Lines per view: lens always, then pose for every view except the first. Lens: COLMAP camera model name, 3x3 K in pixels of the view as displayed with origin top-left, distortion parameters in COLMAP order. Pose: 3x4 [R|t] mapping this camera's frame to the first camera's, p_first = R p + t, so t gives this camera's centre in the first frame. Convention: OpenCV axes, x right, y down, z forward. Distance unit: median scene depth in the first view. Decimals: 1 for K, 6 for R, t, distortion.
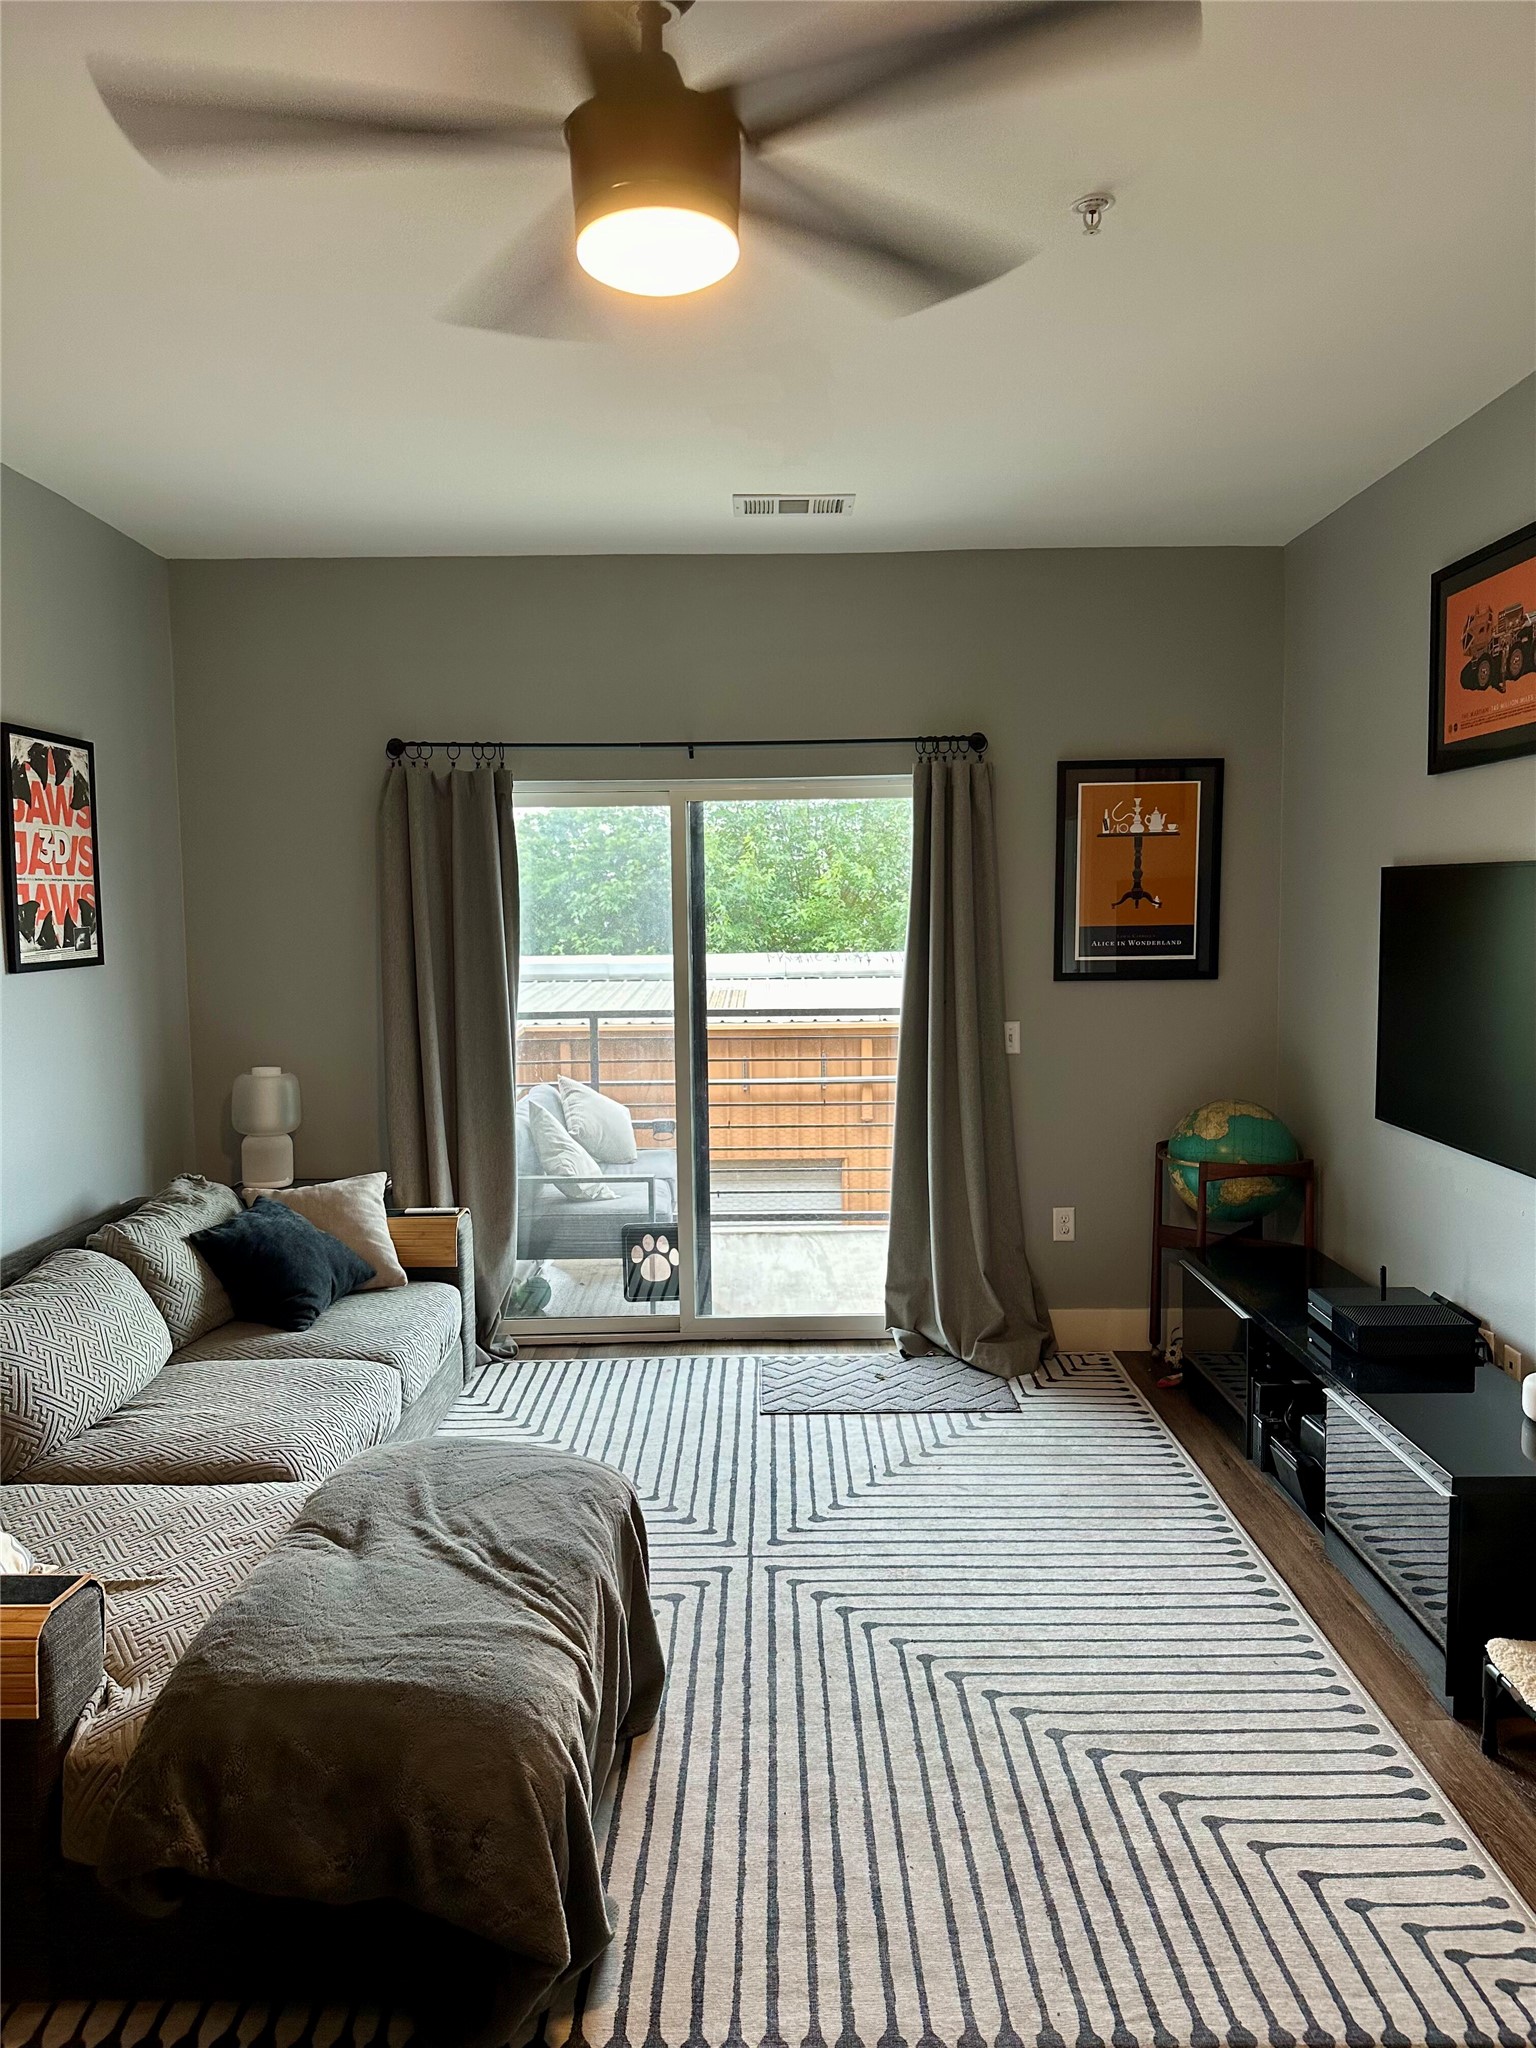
lens RADIAL K [[1427.0, 0, 770.3], [0, 1427.0, 1033.2], [0, 0, 1]] dist [0.080443, -0.101347]
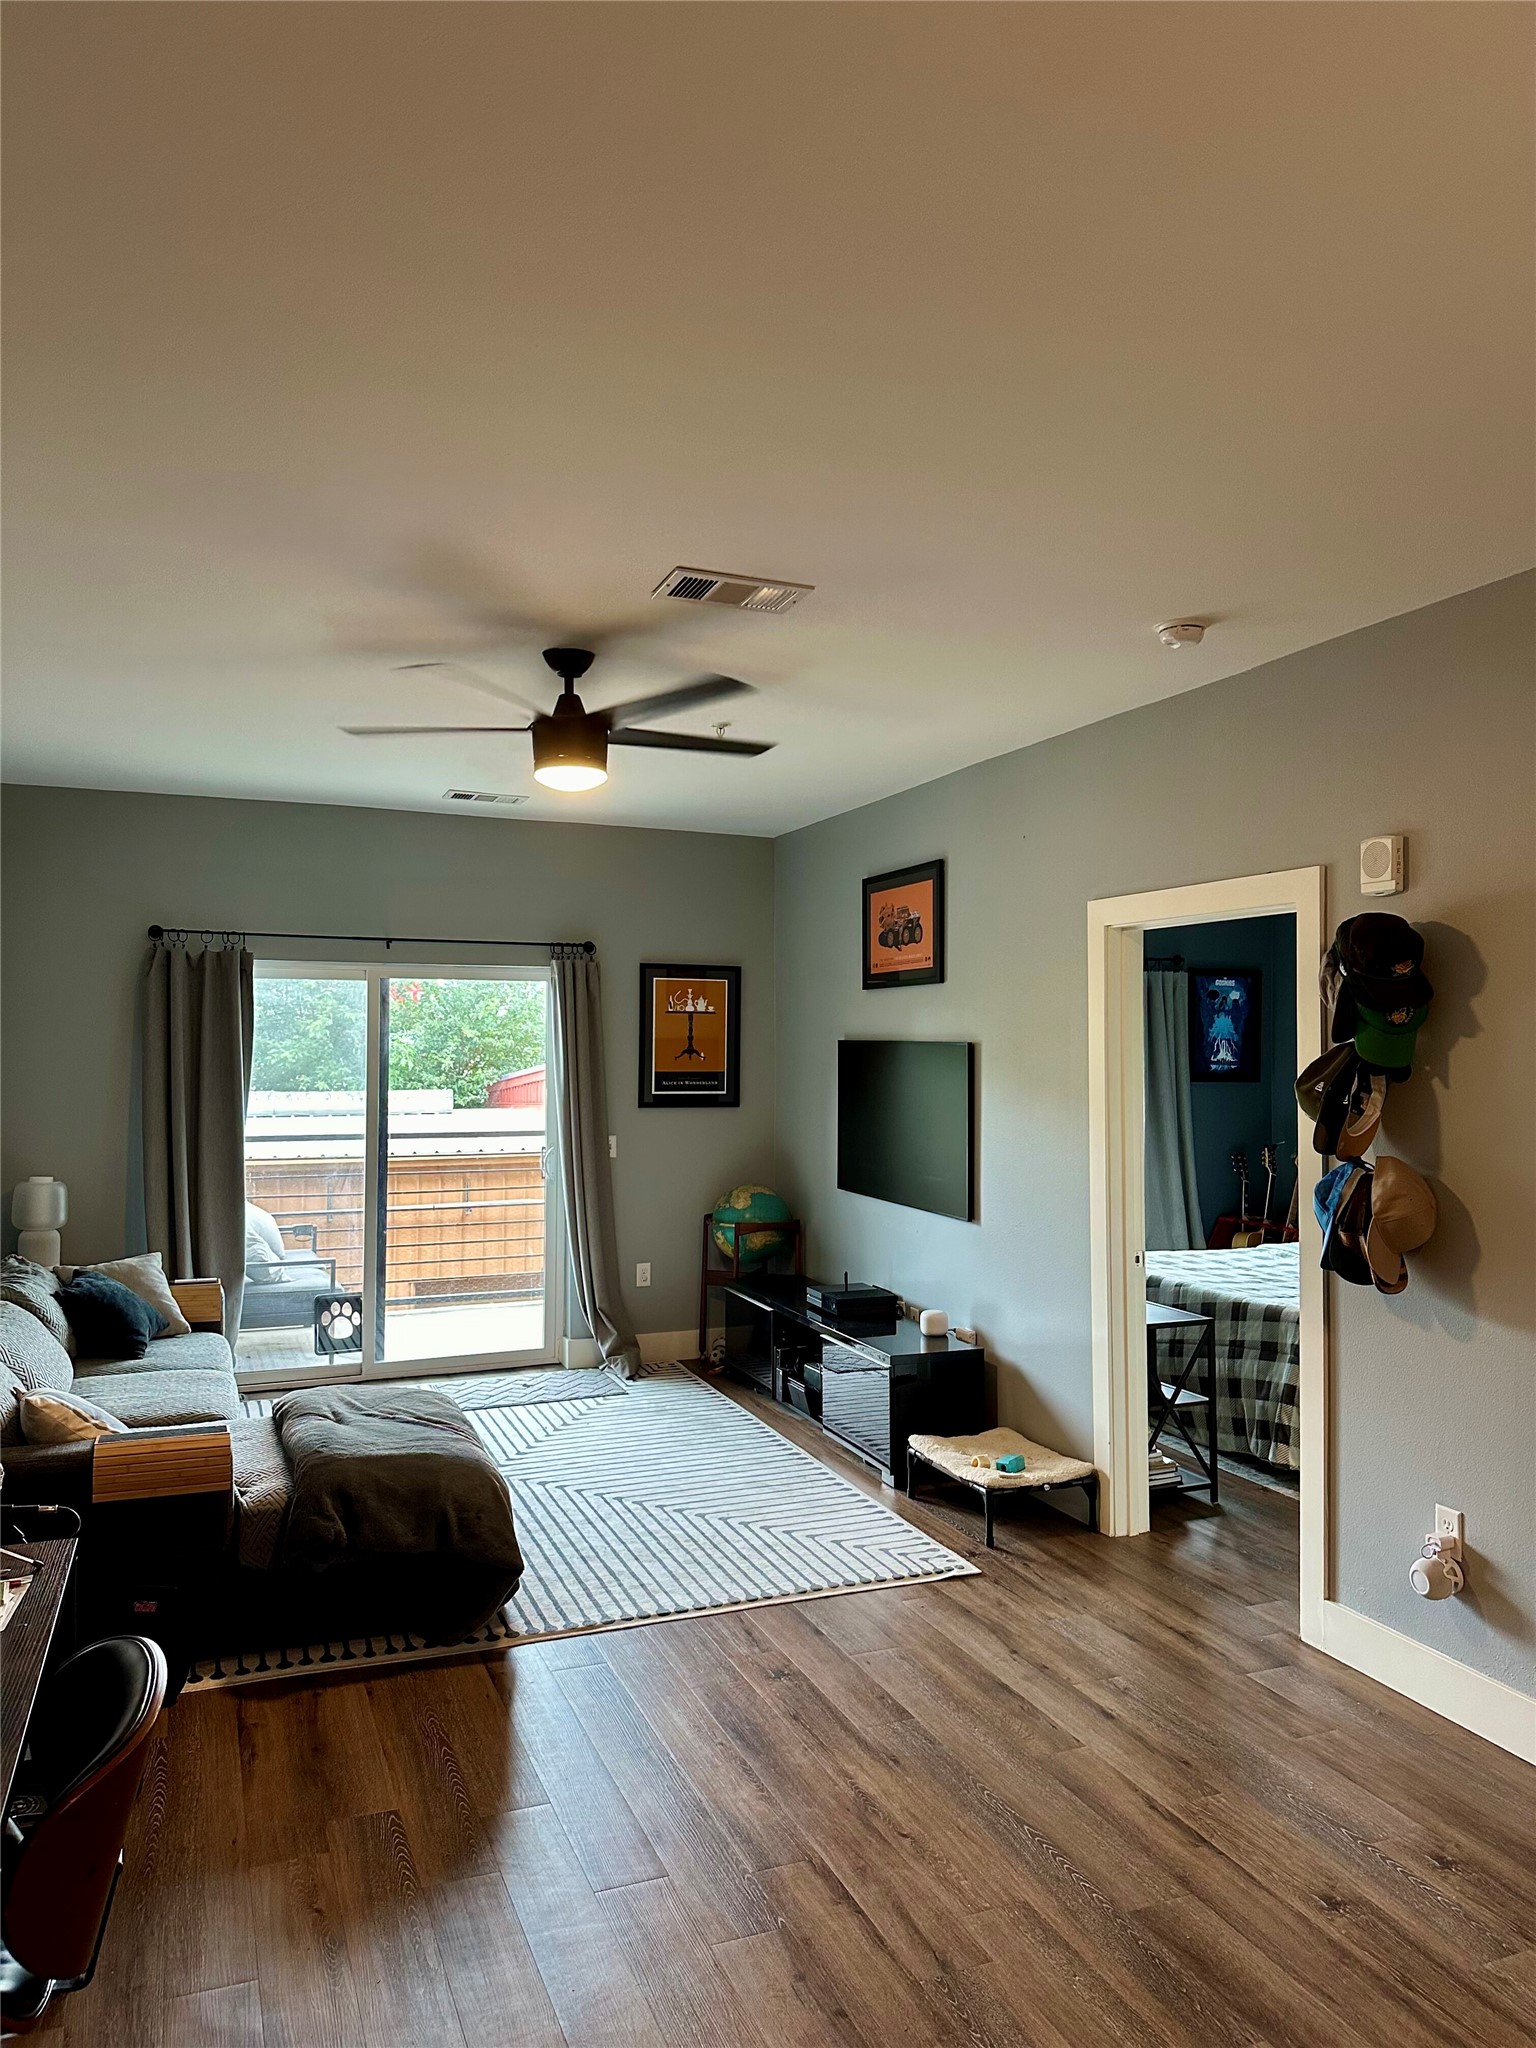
lens RADIAL K [[1427.0, 0, 772.8], [0, 1427.0, 1027.5], [0, 0, 1]] dist [0.080443, -0.101347]
pose [[0.925765, 0.022297, 0.377441, -0.283914], [0.016671, 0.994882, -0.099660, 0.036673], [-0.377731, 0.098554, 0.920655, -0.521942]]
